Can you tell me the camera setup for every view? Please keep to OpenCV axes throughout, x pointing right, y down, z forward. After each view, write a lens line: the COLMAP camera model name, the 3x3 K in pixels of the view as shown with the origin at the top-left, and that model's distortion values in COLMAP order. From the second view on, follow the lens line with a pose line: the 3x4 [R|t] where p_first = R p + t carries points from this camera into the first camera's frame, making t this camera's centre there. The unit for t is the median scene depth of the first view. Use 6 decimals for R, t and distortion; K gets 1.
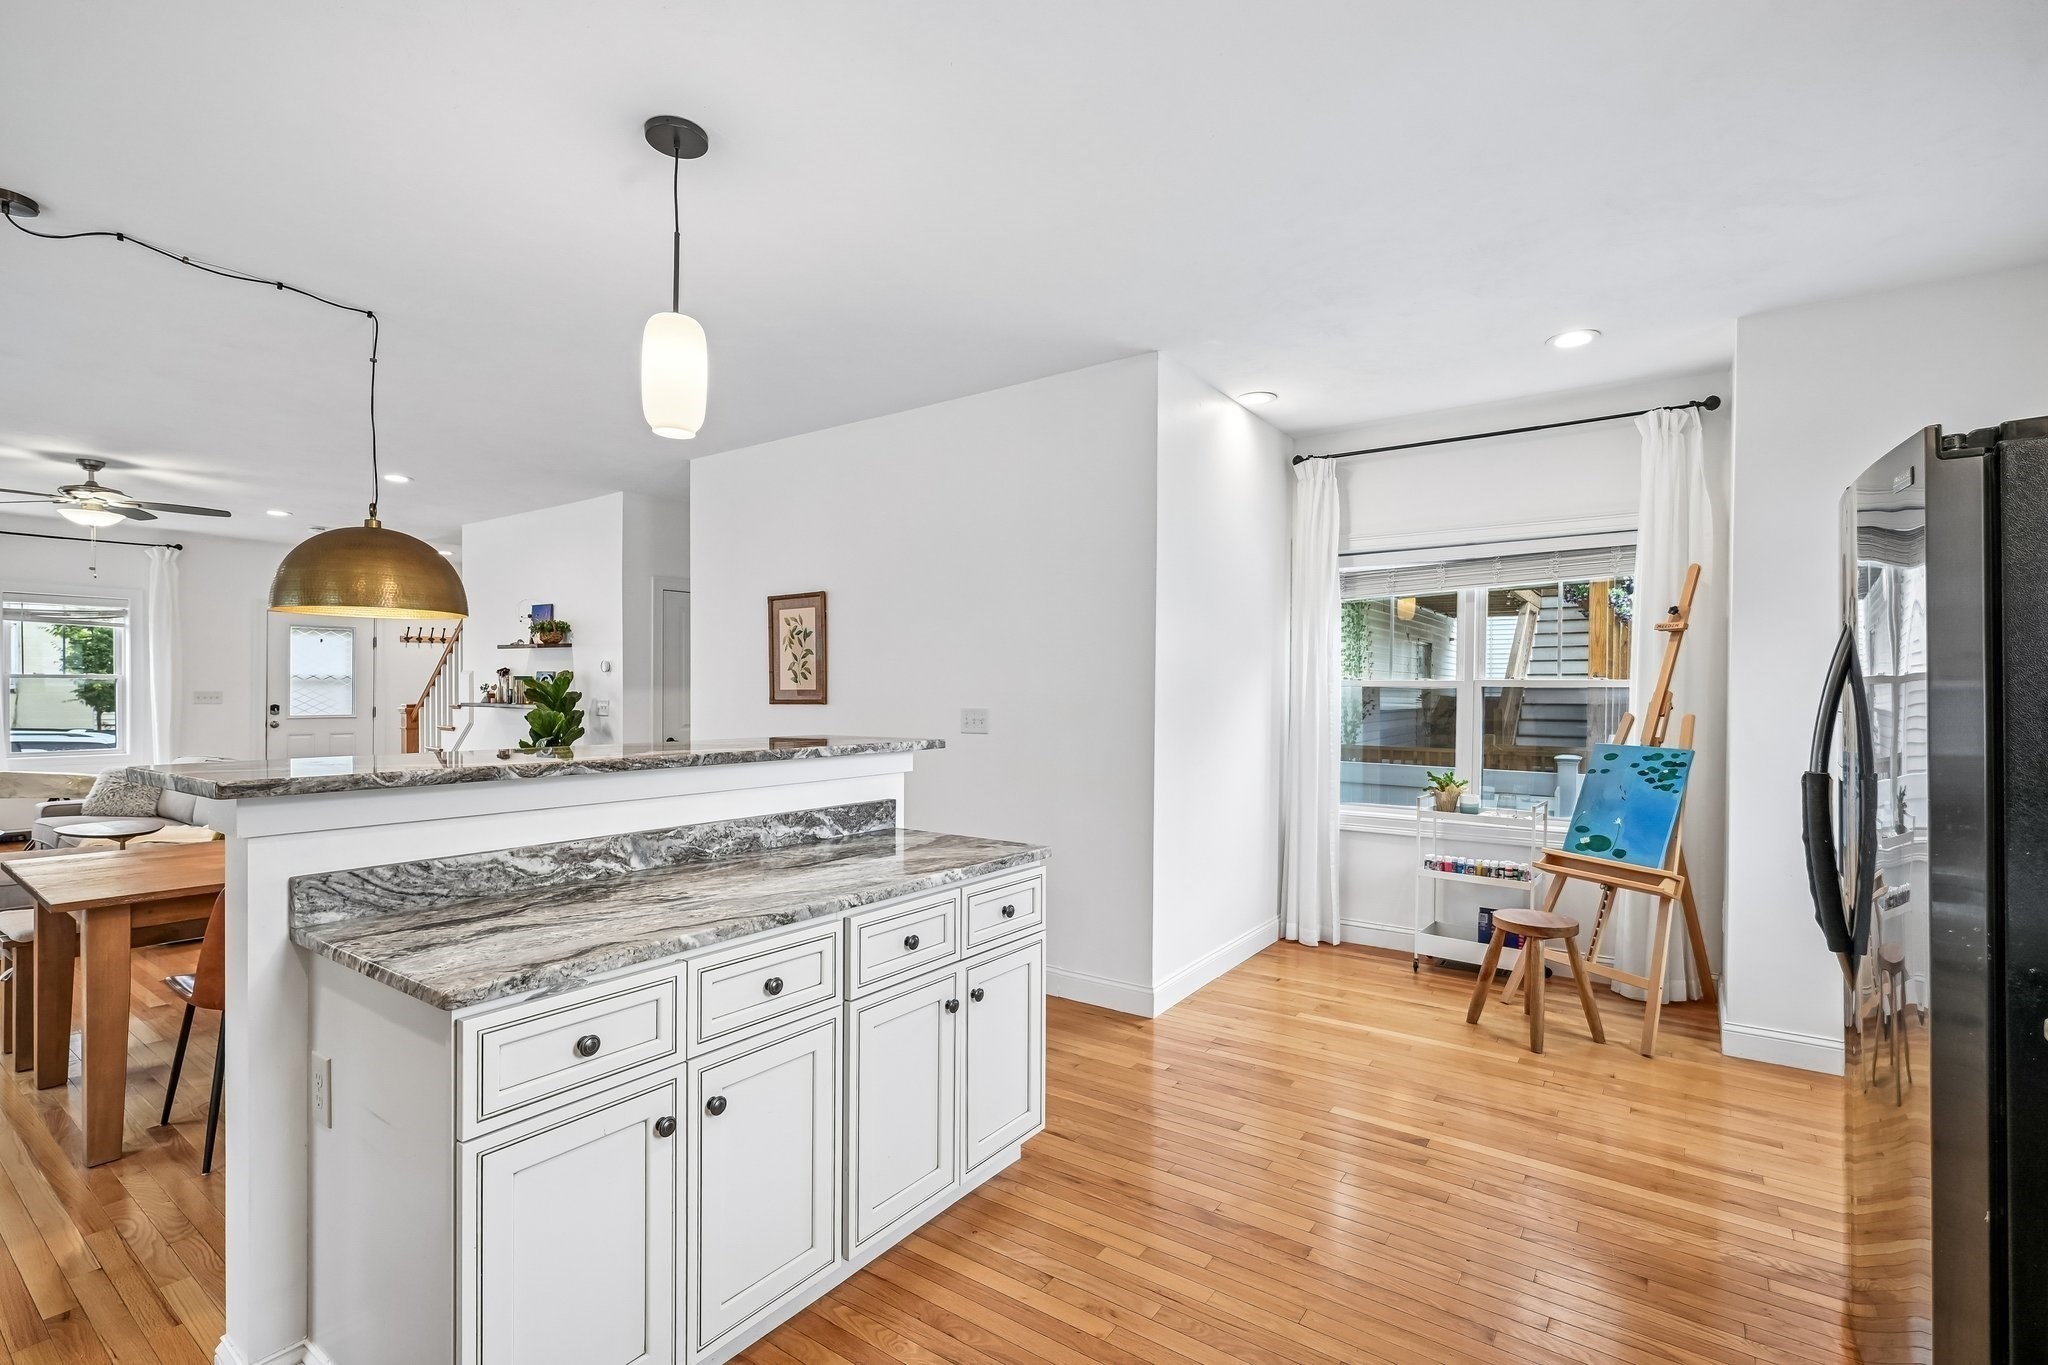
lens RADIAL K [[938.9, 0, 1025.2], [0, 938.9, 696.3], [0, 0, 1]] dist [-0.002471, -0.000786]
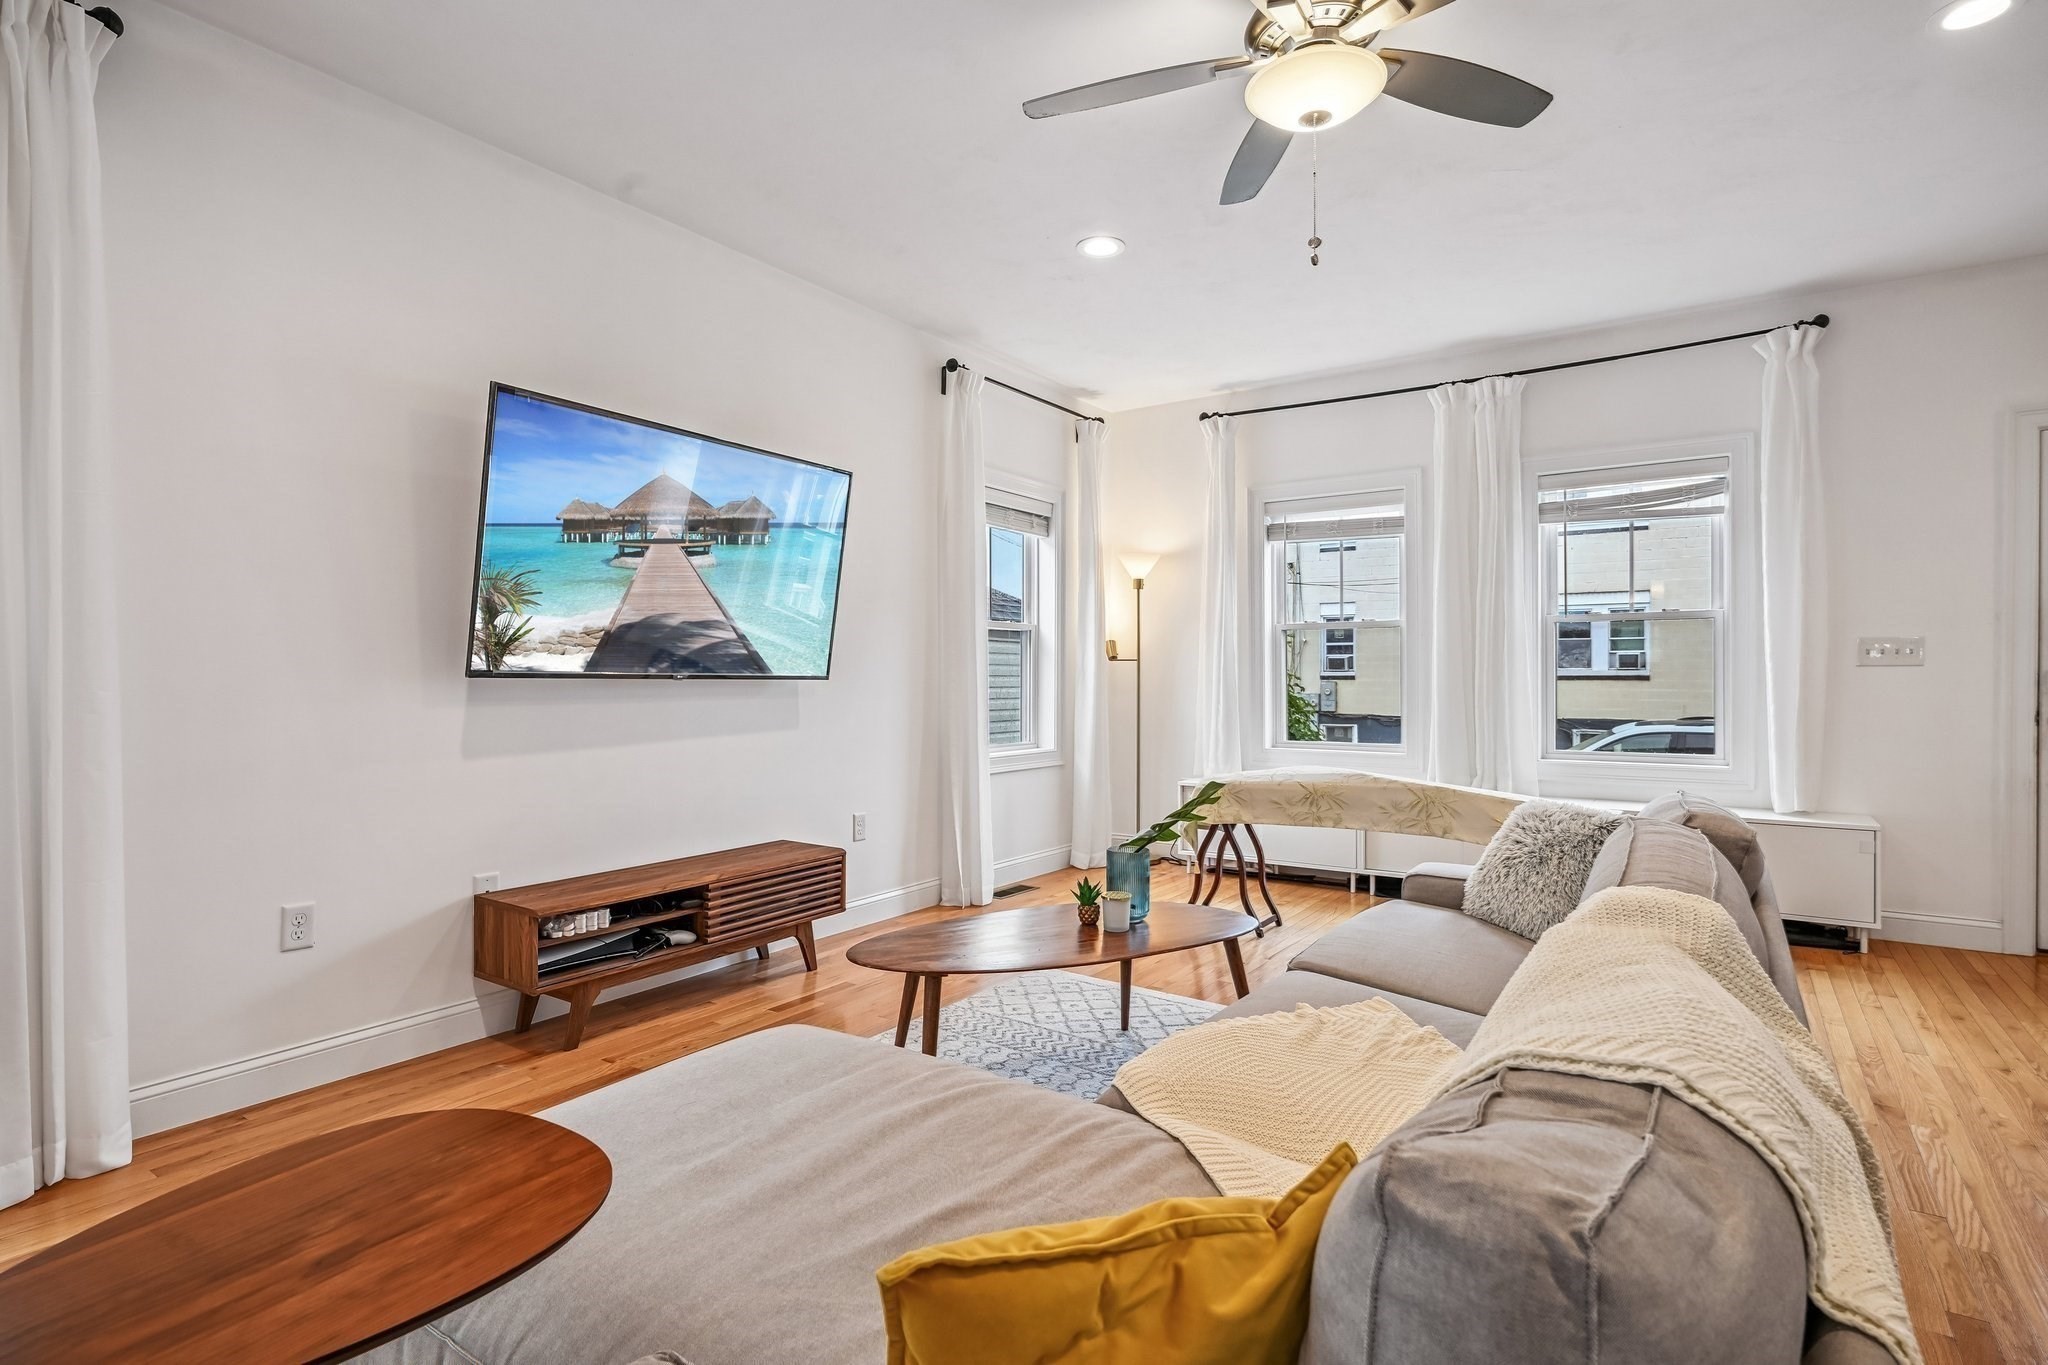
lens RADIAL K [[1044.1, 0, 1032.8], [0, 1044.1, 672.2], [0, 0, 1]] dist [0.003933, 0.000731]
pose [[0.041709, -0.013601, -0.999037, -1.318690], [-0.008723, 0.999864, -0.013977, 0.068185], [0.999092, 0.009298, 0.041585, 1.906101]]
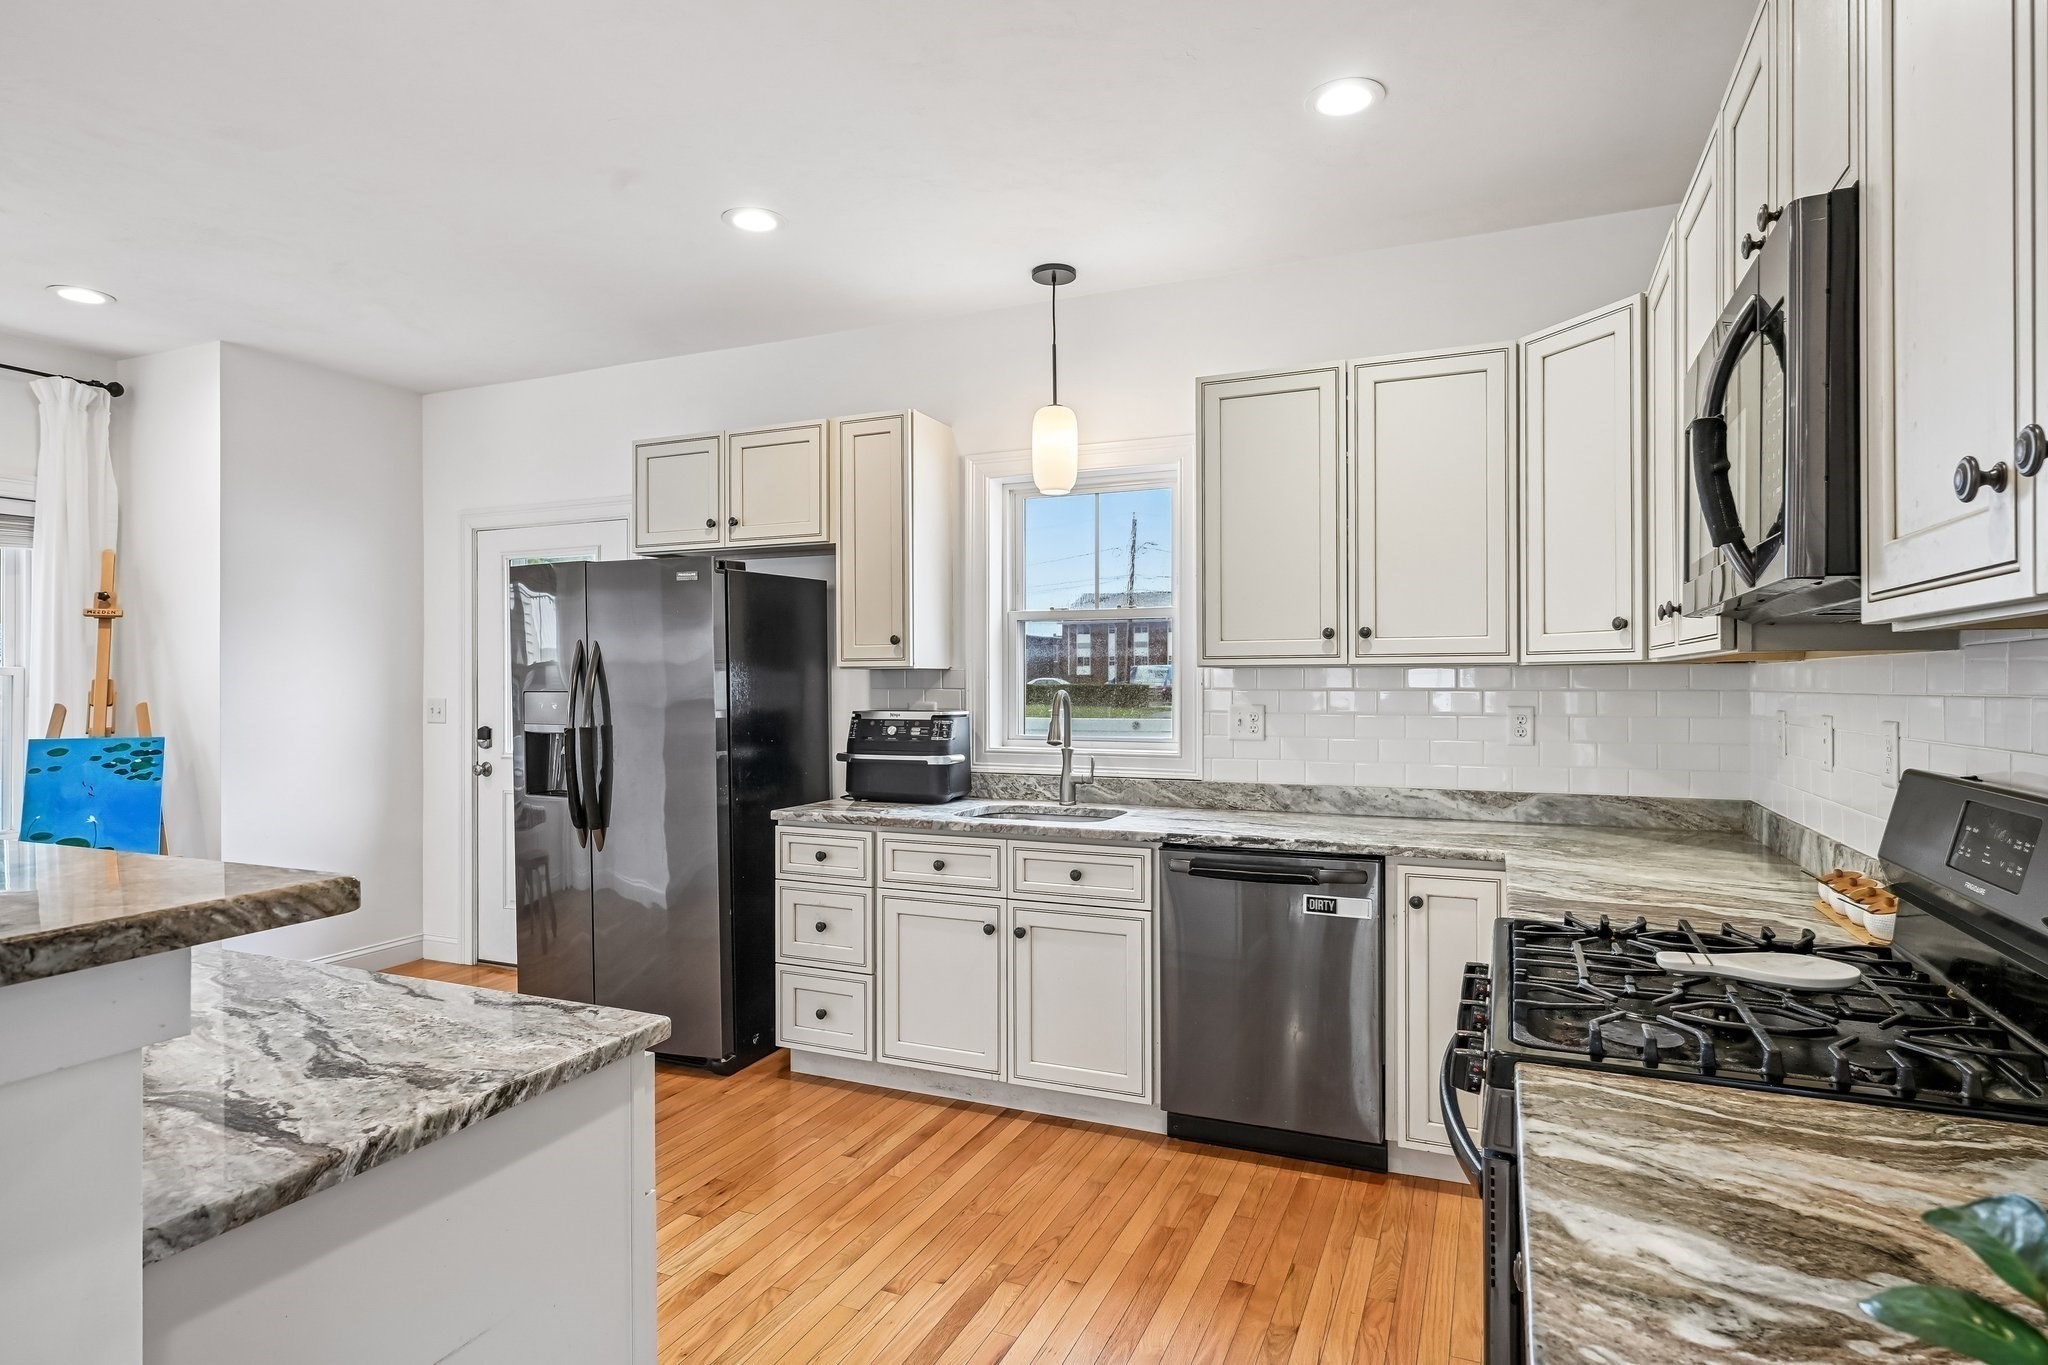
lens RADIAL K [[1072.7, 0, 1024.0], [0, 1072.7, 682.5], [0, 0, 1]] dist [0.001687, 0.000662]
pose [[-0.213619, -0.007104, 0.976891, -0.854466], [0.007704, 0.999930, 0.008956, -0.007861], [-0.976887, 0.009440, -0.213550, 0.442375]]
